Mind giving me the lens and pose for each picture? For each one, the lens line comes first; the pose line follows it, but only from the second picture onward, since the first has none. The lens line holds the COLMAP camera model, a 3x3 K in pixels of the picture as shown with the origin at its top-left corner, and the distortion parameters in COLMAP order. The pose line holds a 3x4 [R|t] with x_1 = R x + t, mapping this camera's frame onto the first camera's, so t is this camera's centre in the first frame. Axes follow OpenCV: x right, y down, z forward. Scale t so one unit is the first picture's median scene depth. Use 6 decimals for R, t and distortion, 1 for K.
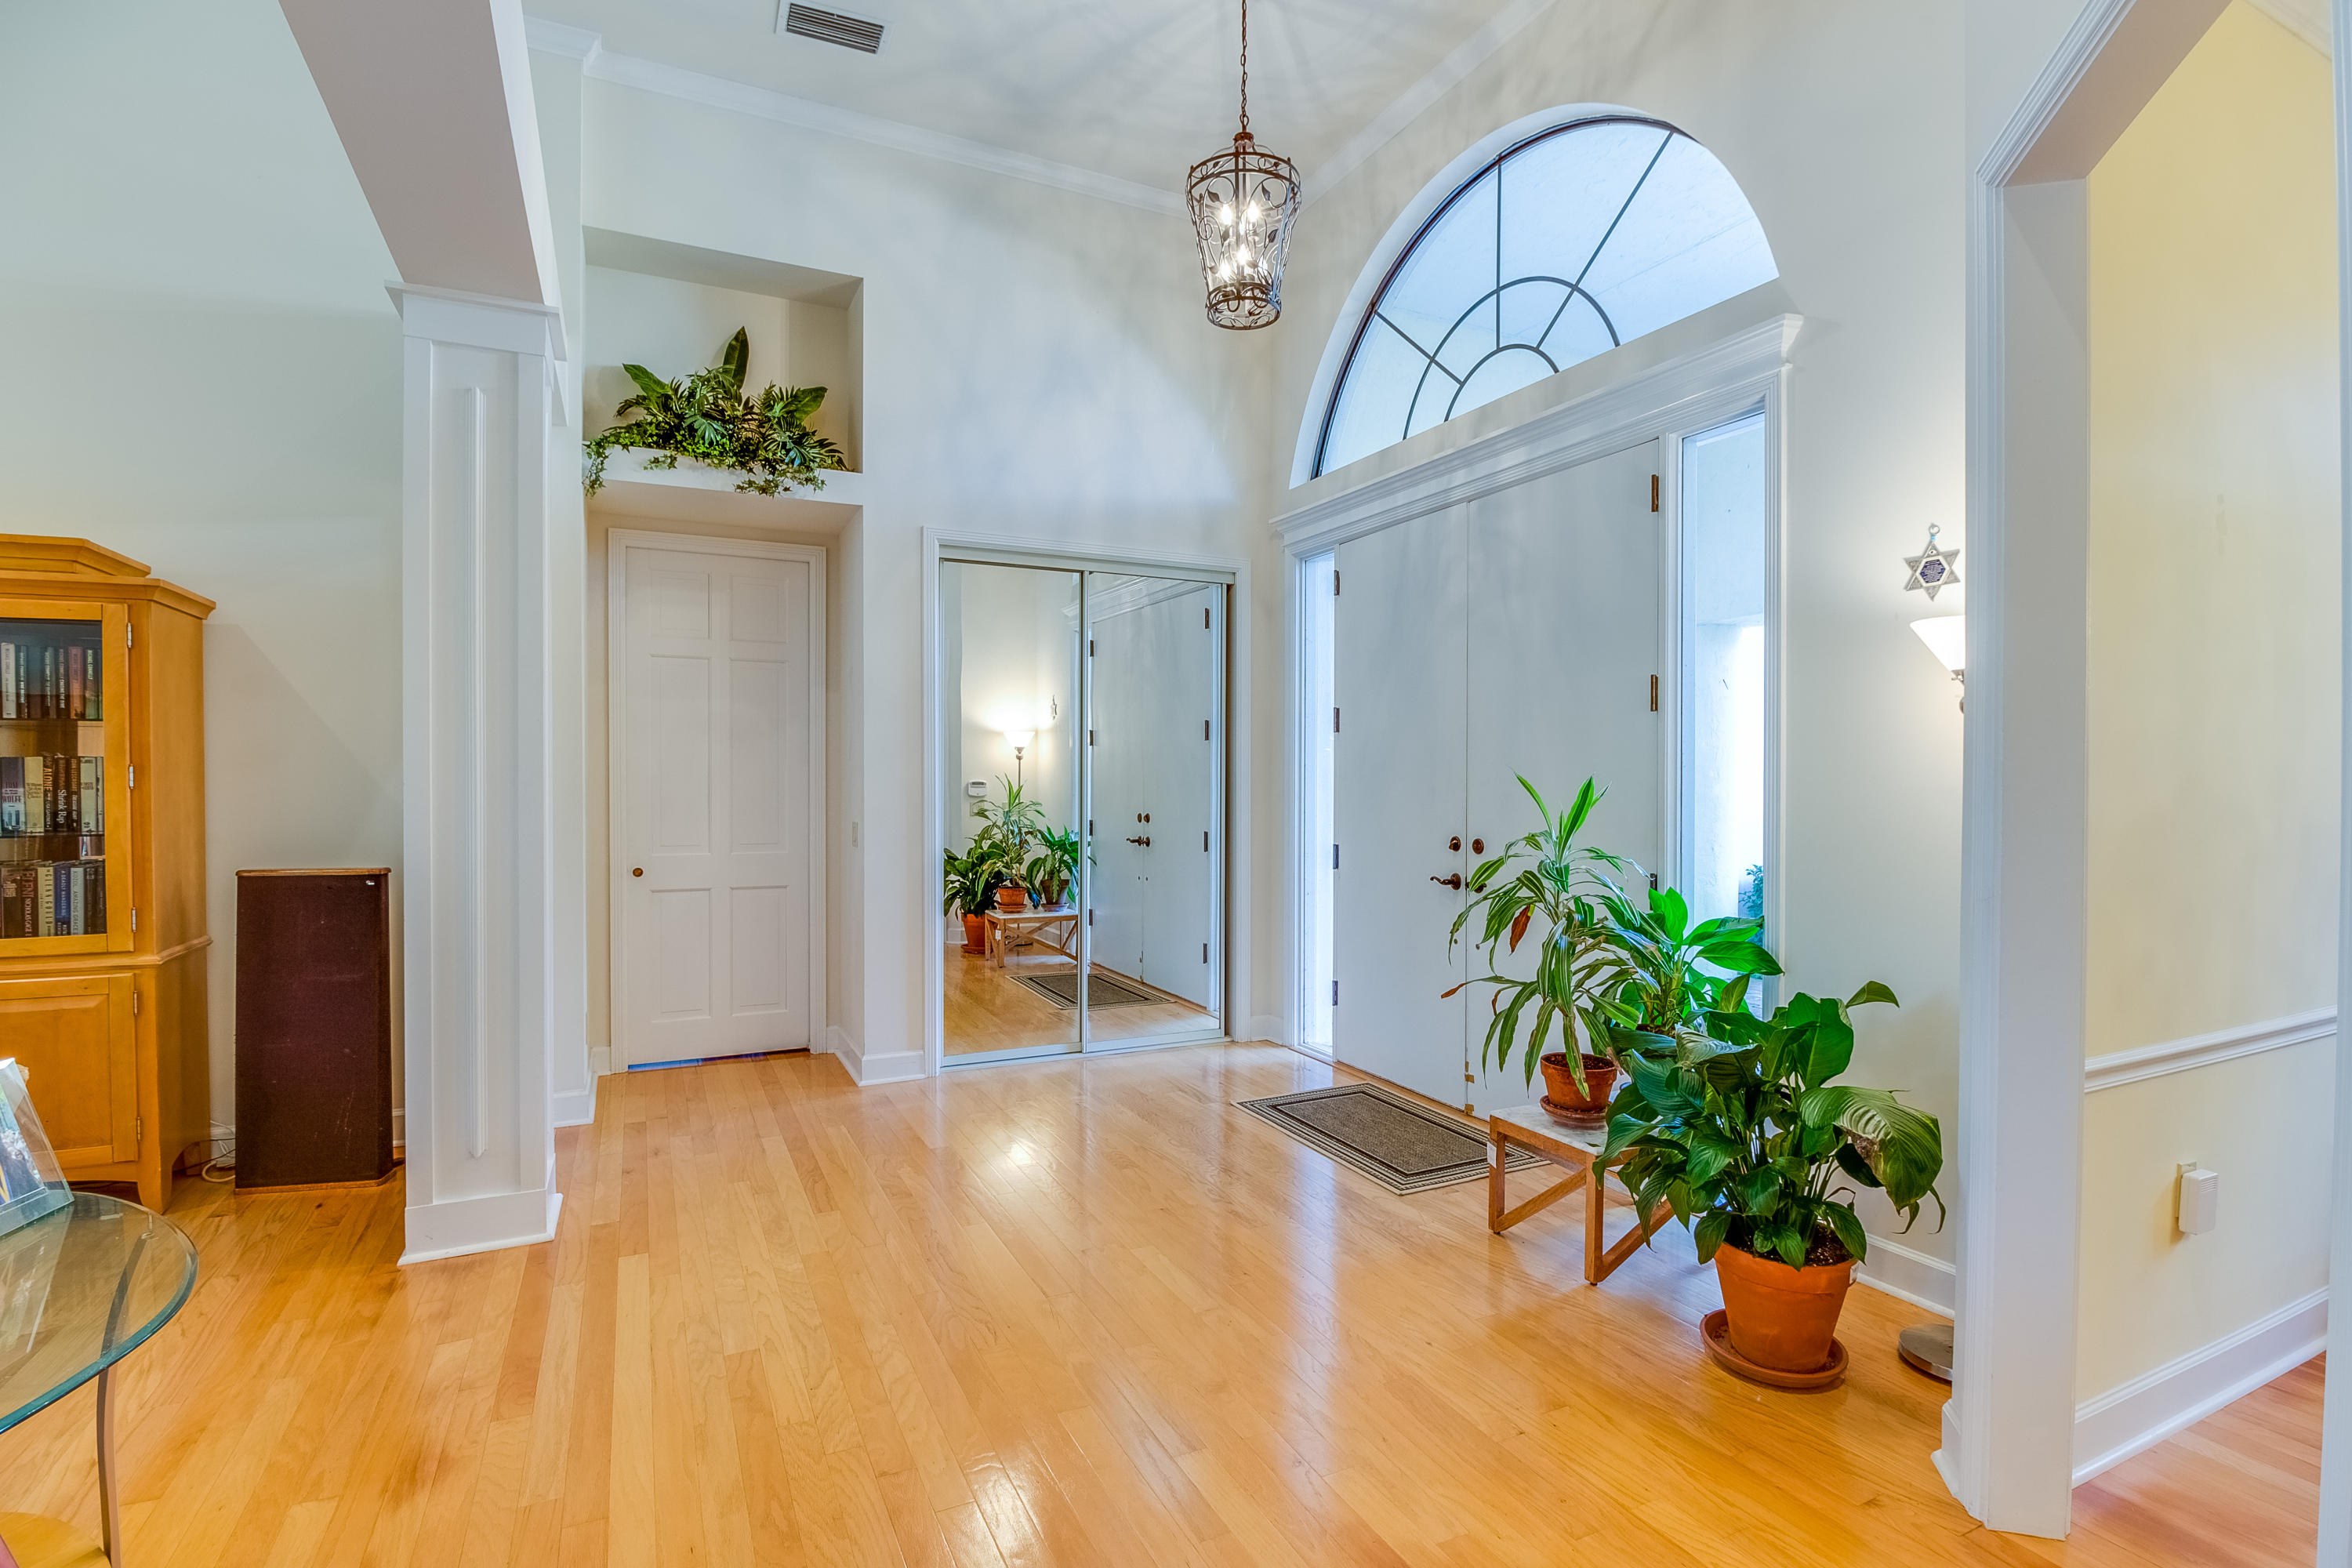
lens RADIAL K [[1114.5, 0, 1183.0], [0, 1114.5, 781.5], [0, 0, 1]] dist [-0.009489, -0.001725]
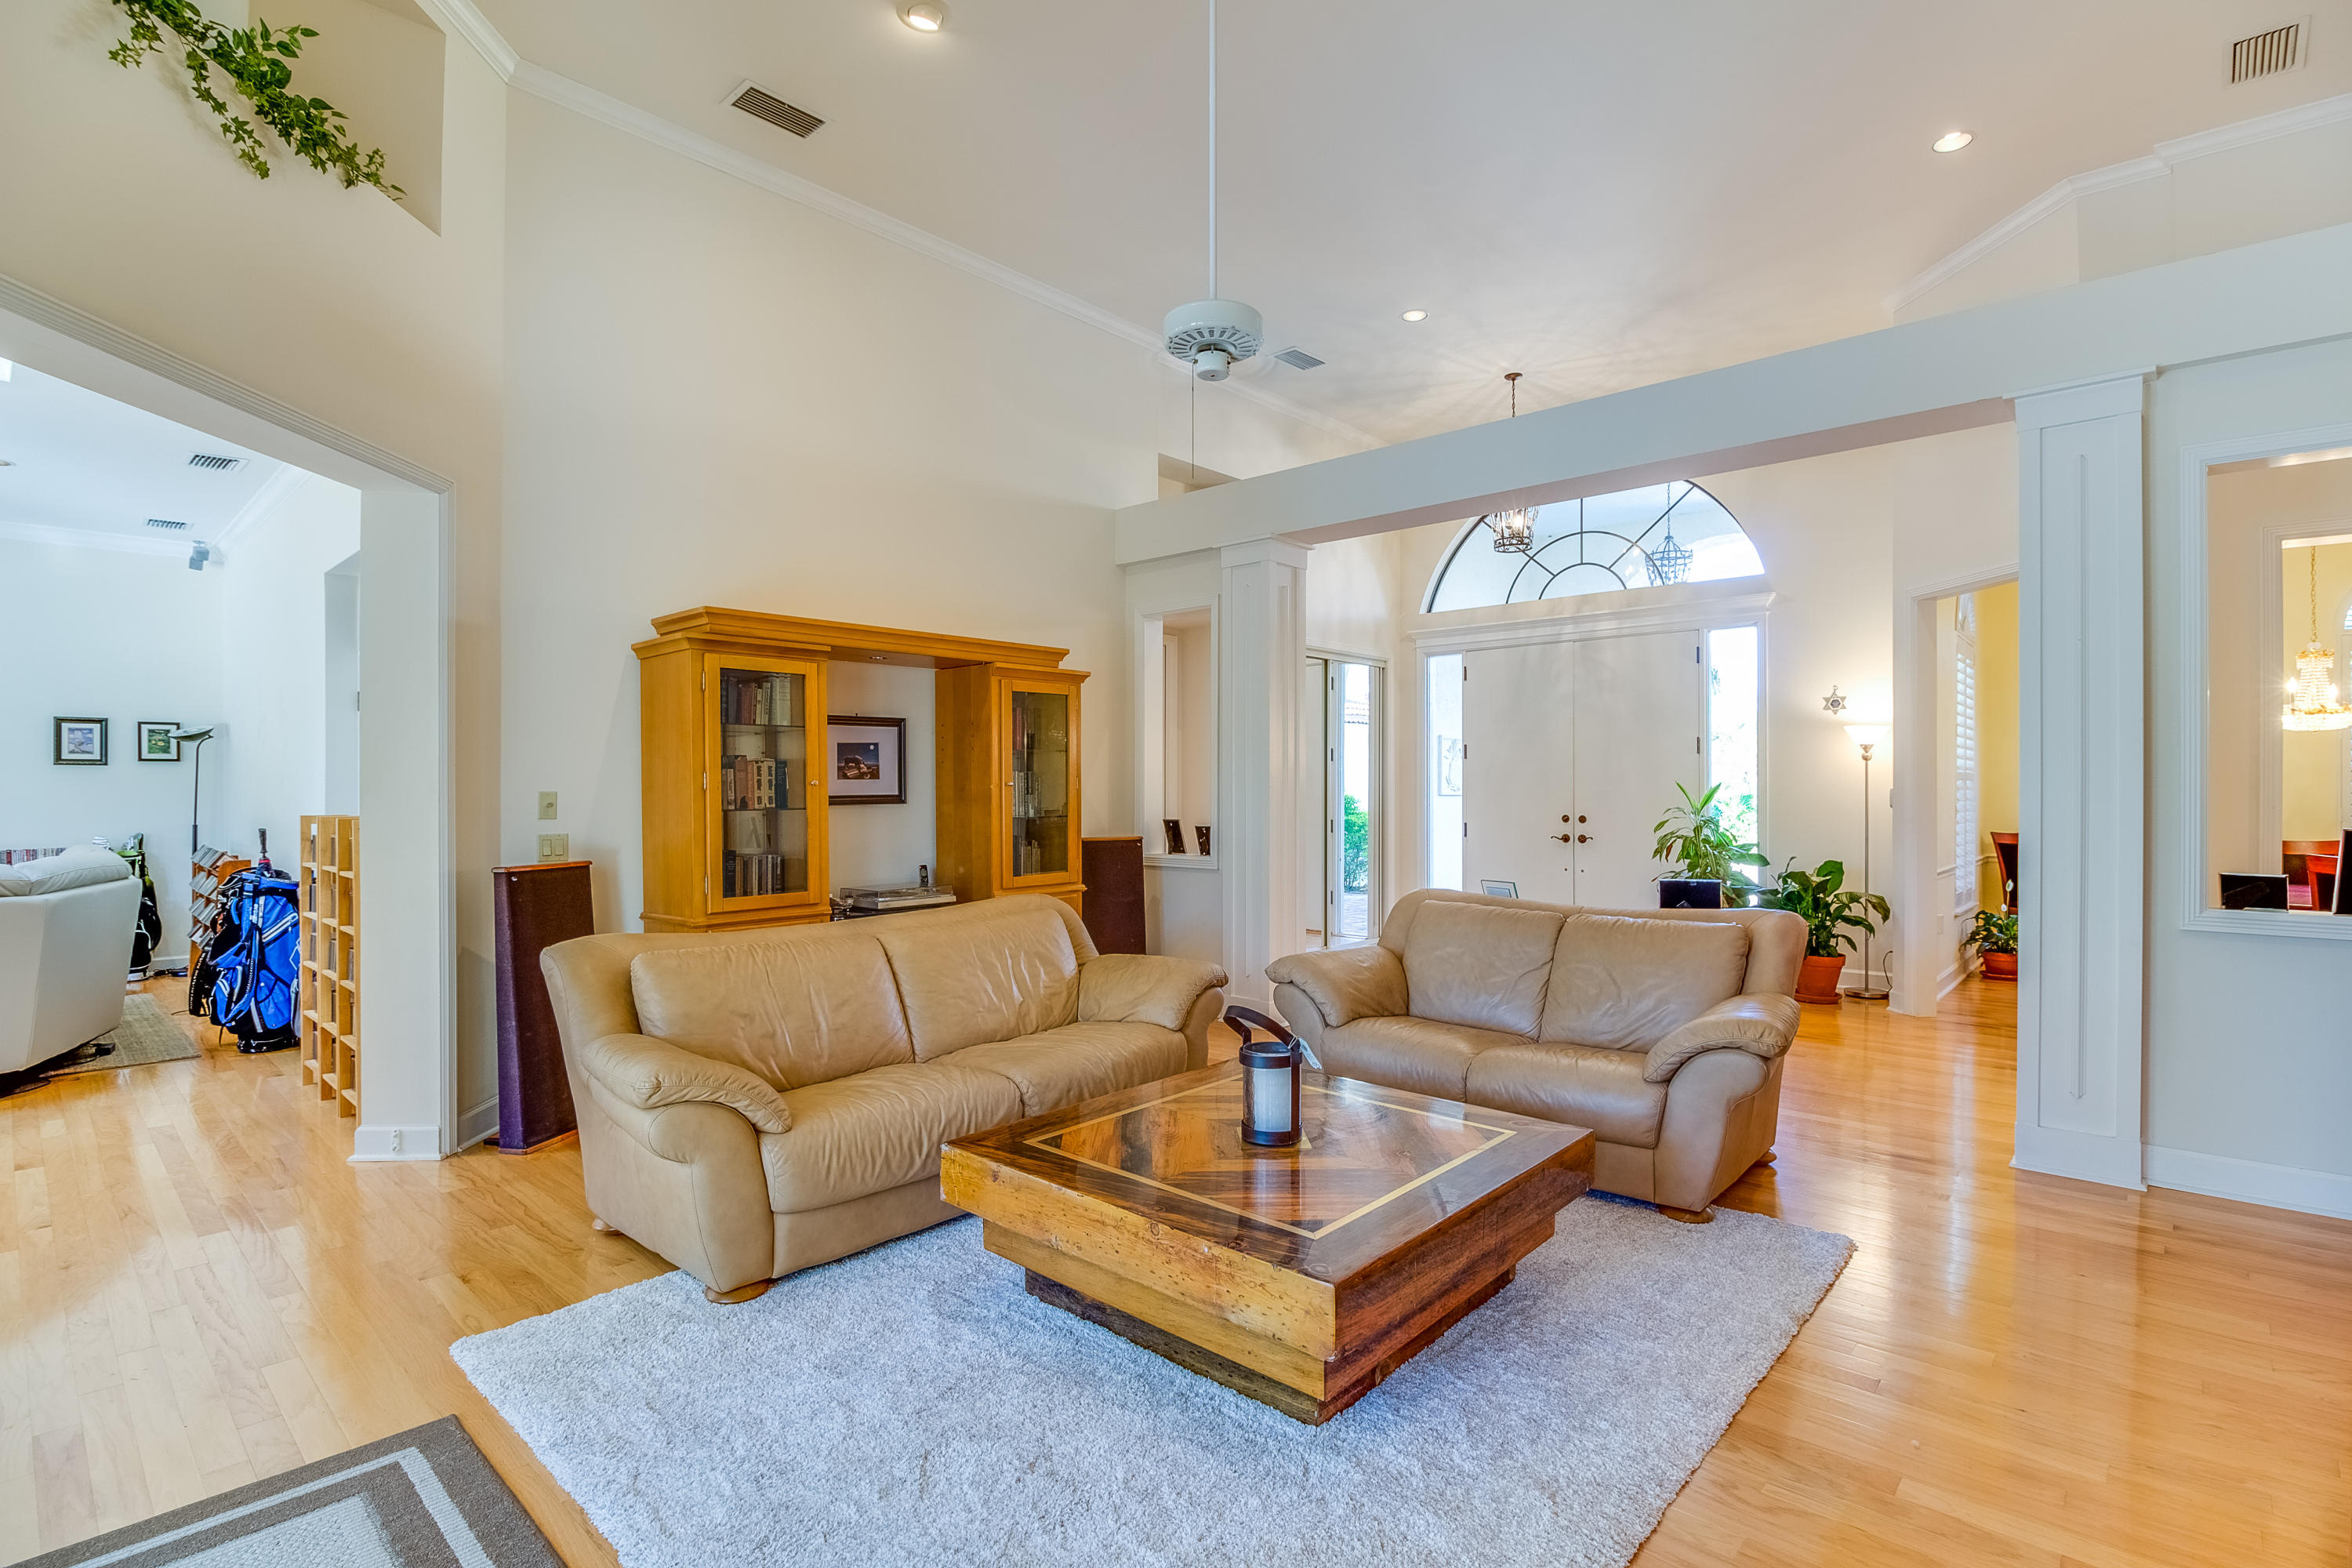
lens RADIAL K [[1114.5, 0, 1190.7], [0, 1114.5, 789.3], [0, 0, 1]] dist [-0.009489, -0.001725]
pose [[0.928345, -0.000344, 0.371719, -1.088651], [0.003751, 0.999957, -0.008443, 0.019481], [-0.371700, 0.009232, 0.928307, -0.553249]]
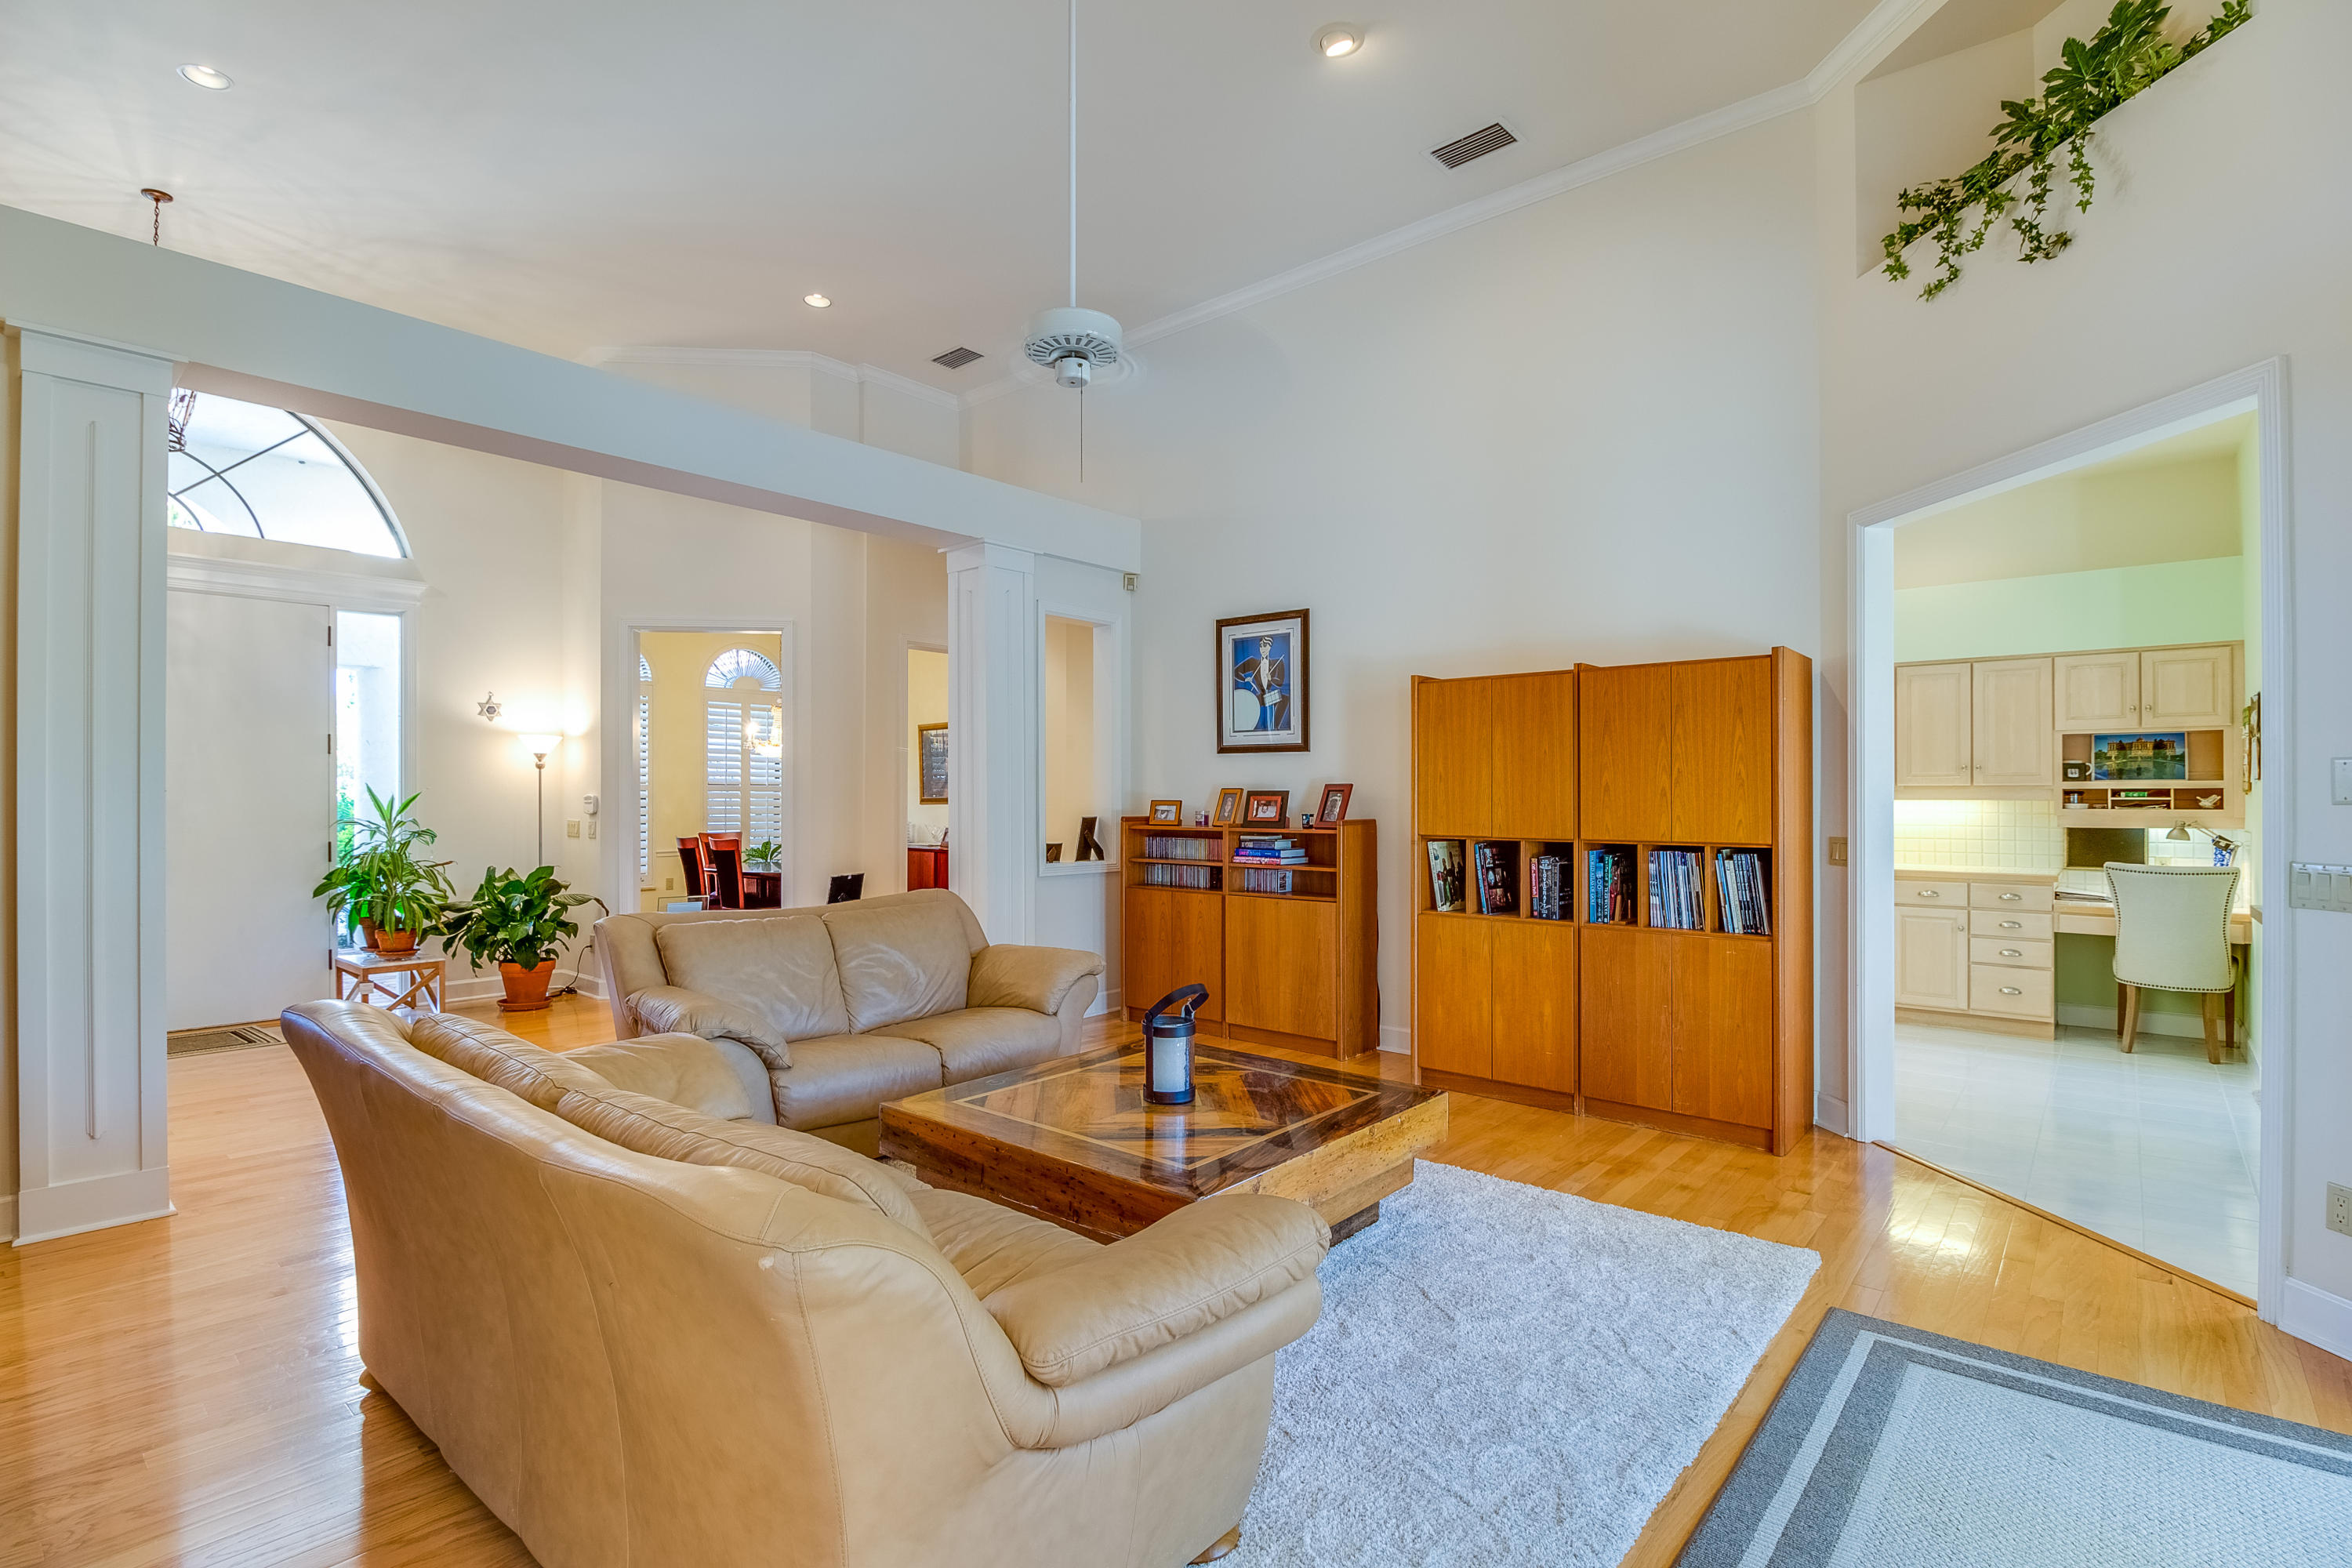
lens RADIAL K [[1114.5, 0, 1186.0], [0, 1114.5, 803.1], [0, 0, 1]] dist [-0.009489, -0.001725]
pose [[-0.405941, -0.005605, 0.913882, -1.506704], [0.008625, 0.999913, 0.009964, 0.011361], [-0.913858, 0.011928, -0.405858, 0.358786]]
